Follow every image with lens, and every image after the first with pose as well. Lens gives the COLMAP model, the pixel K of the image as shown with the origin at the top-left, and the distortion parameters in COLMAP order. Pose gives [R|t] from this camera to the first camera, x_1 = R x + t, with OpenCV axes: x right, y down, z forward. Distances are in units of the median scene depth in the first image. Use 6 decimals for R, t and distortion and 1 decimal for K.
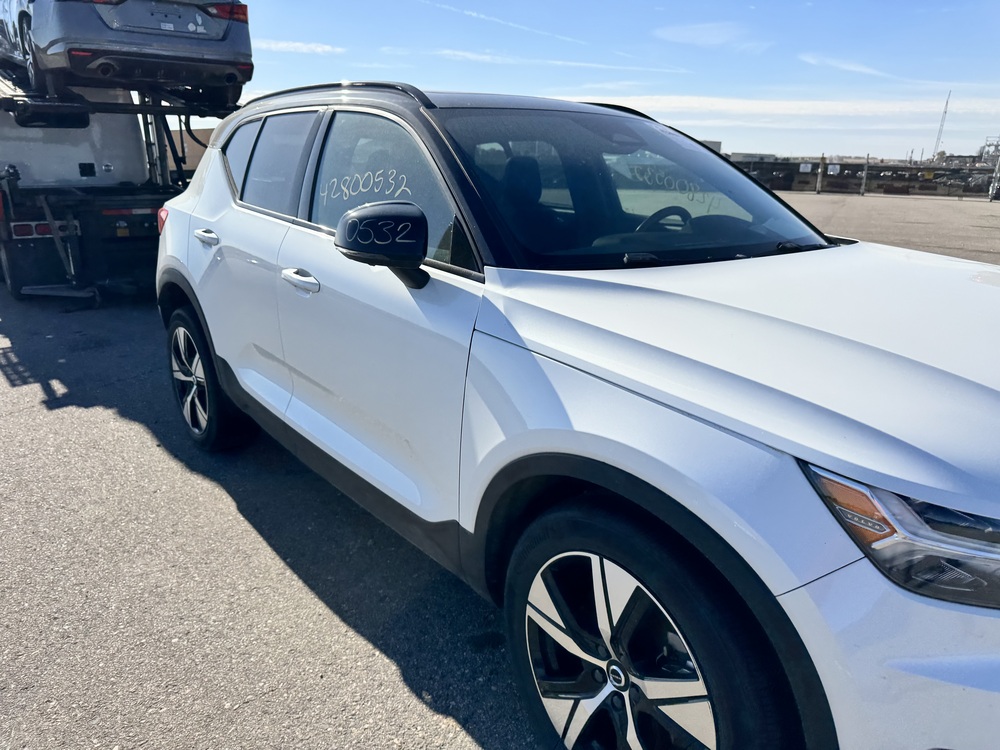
lens RADIAL K [[660.1, 0, 501.2], [0, 660.1, 340.4], [0, 0, 1]] dist [0.023771, -0.028451]
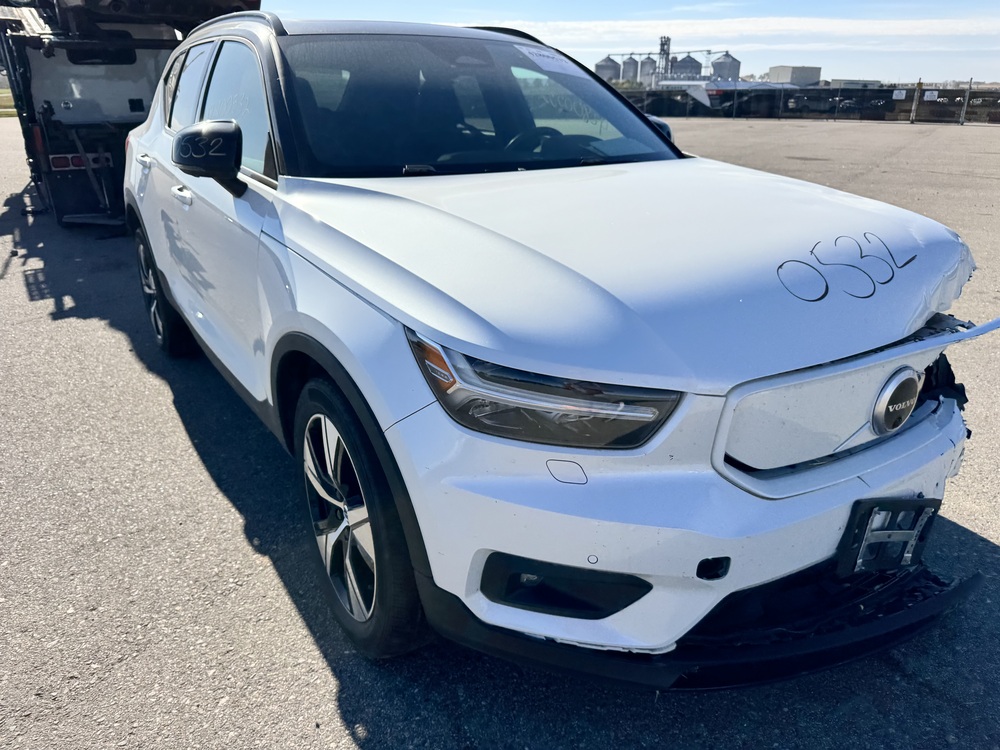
lens RADIAL K [[660.1, 0, 501.2], [0, 660.1, 340.4], [0, 0, 1]] dist [0.023771, -0.028451]
pose [[0.994922, 0.021466, -0.098332, 0.225179], [-0.012226, 0.995533, 0.093621, 0.027421], [0.099902, -0.091943, 0.990740, -0.059742]]
